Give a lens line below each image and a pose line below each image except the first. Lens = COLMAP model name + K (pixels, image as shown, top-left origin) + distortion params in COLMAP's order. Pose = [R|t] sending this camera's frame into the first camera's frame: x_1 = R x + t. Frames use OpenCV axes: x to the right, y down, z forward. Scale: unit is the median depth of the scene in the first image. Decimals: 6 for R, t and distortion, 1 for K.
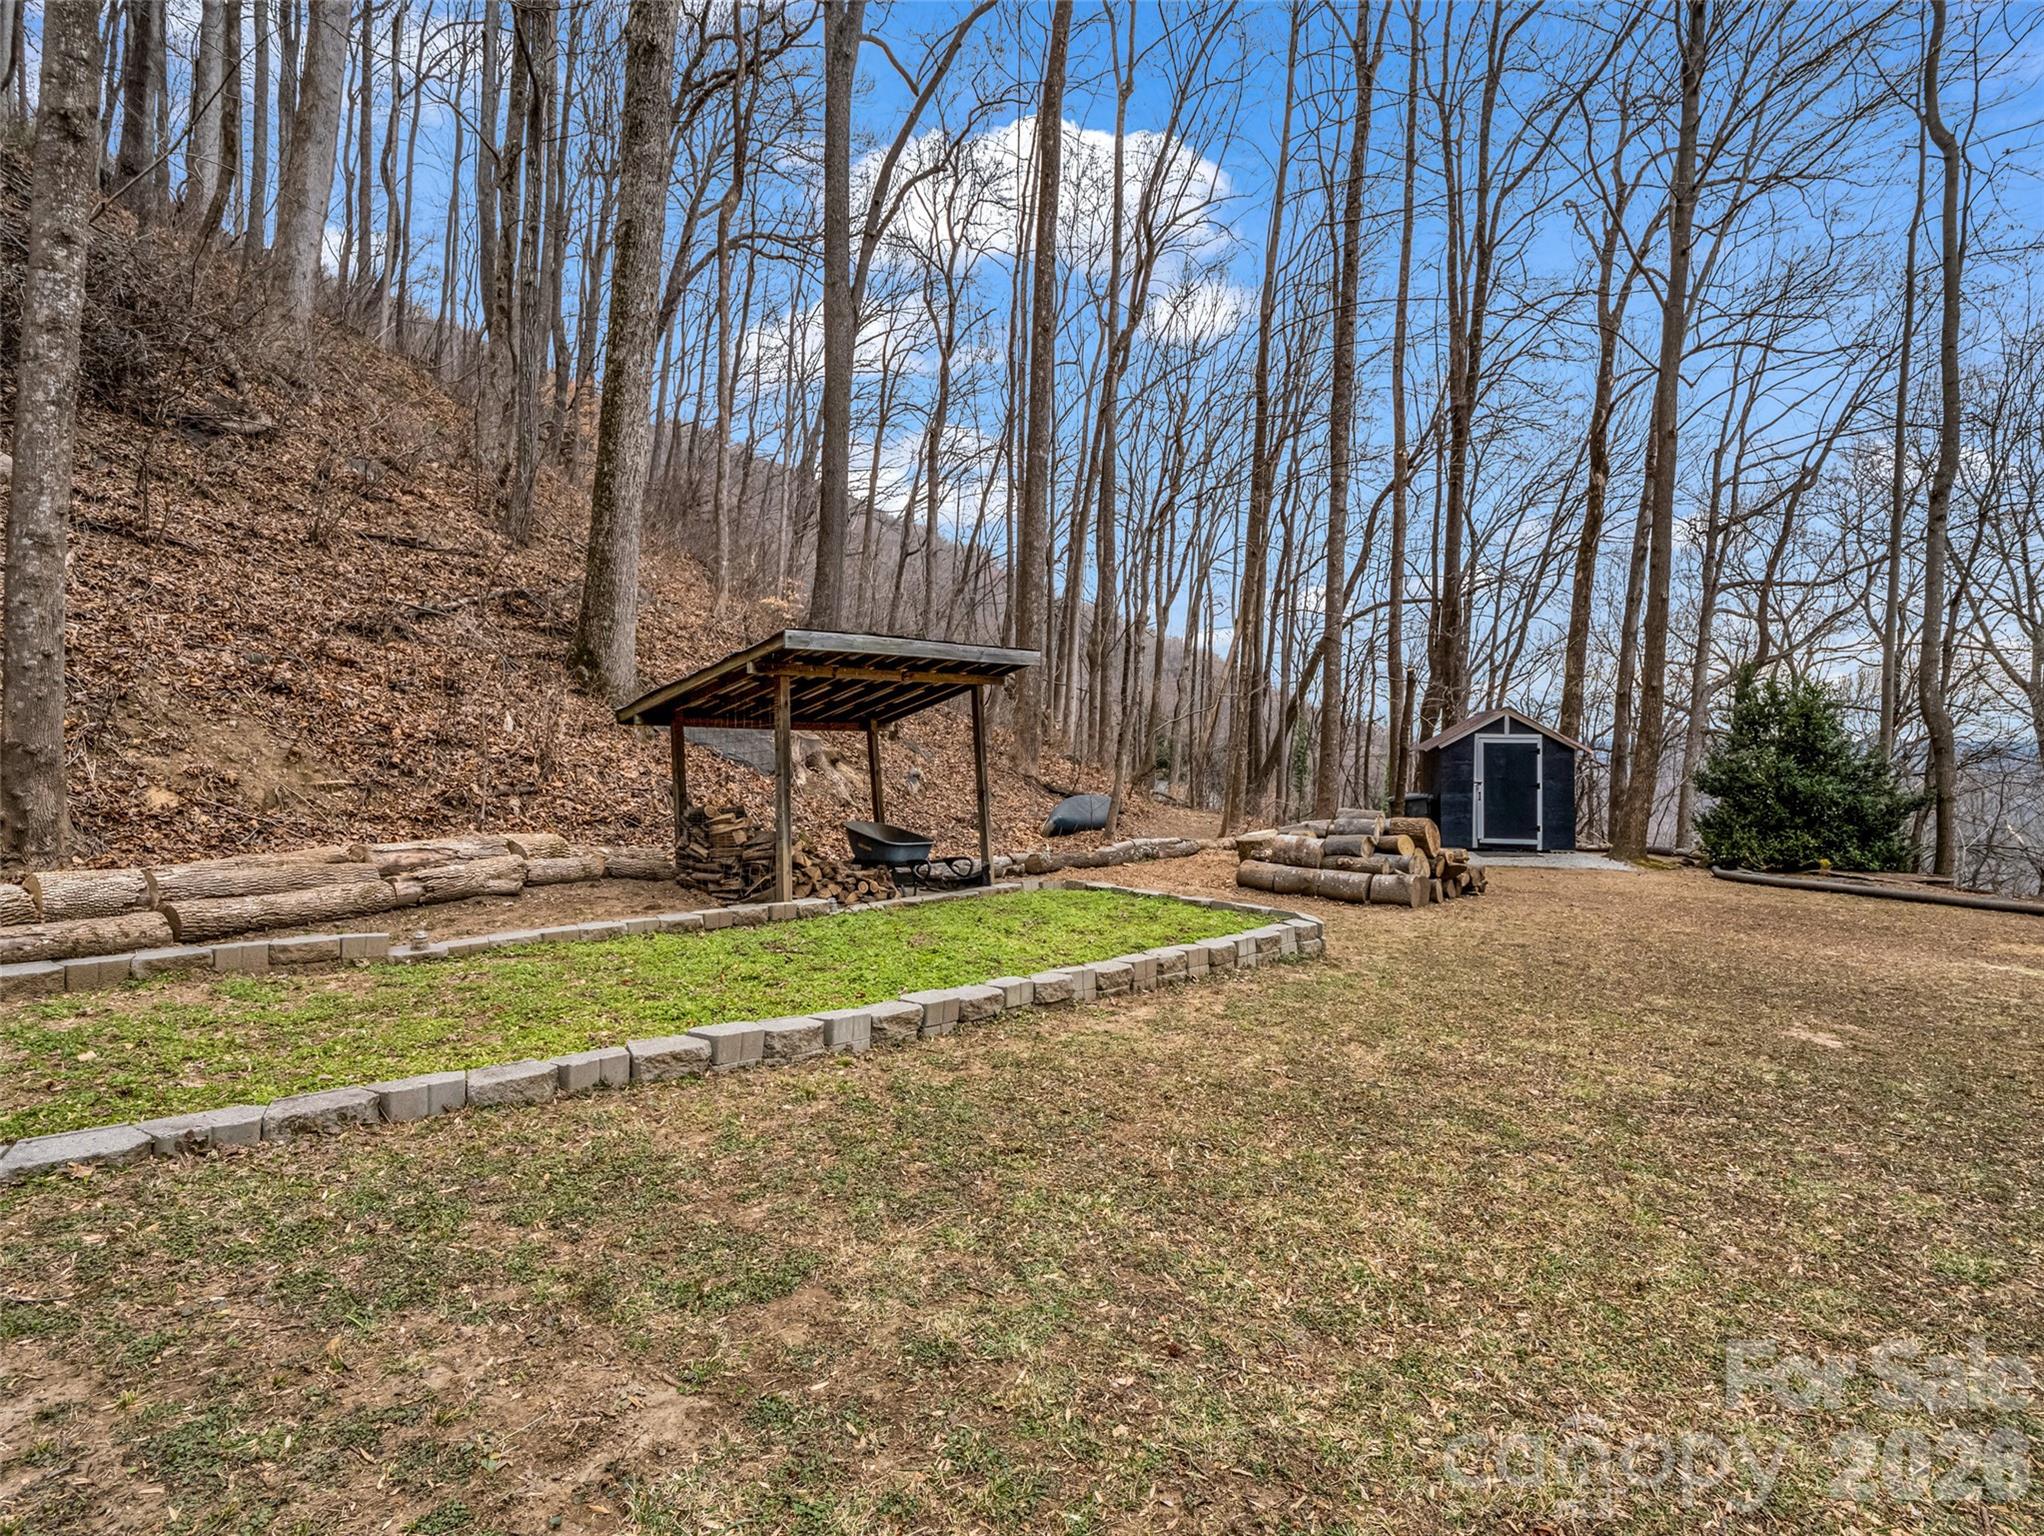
lens RADIAL K [[1005.4, 0, 1032.6], [0, 1005.4, 749.3], [0, 0, 1]] dist [-0.011548, -0.003461]
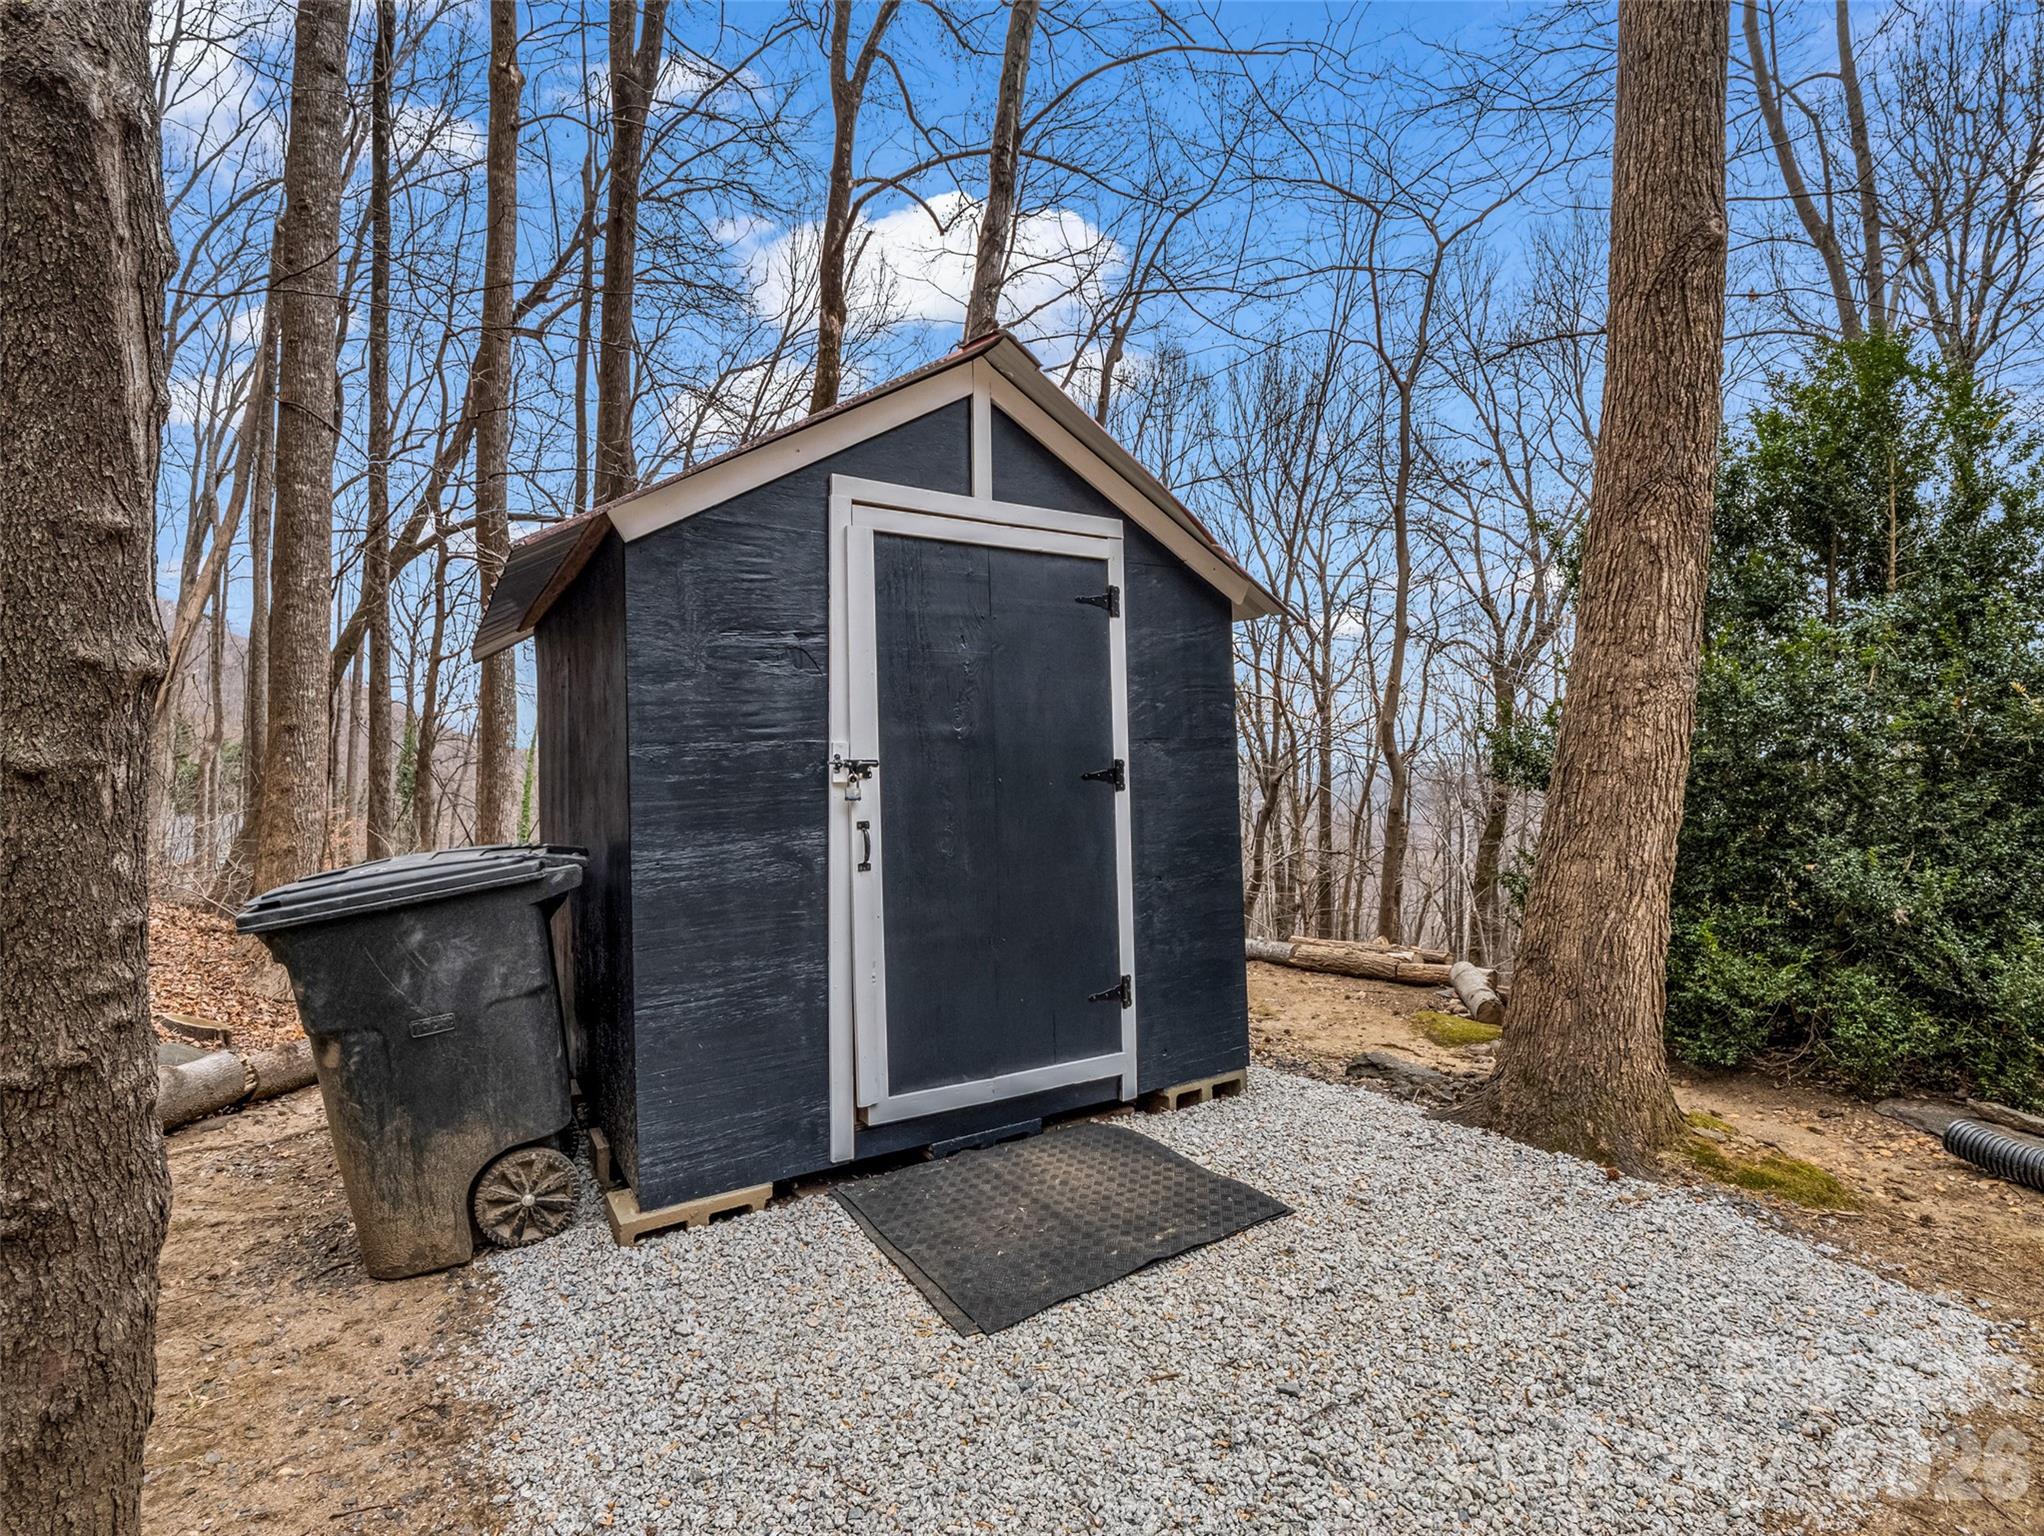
lens RADIAL K [[1005.4, 0, 1025.4], [0, 1005.4, 759.8], [0, 0, 1]] dist [-0.011548, -0.003461]
pose [[0.697918, -0.005832, 0.716154, 0.346223], [0.008459, 0.999964, -0.000100, 0.033072], [-0.716128, 0.006128, 0.697942, 0.865269]]
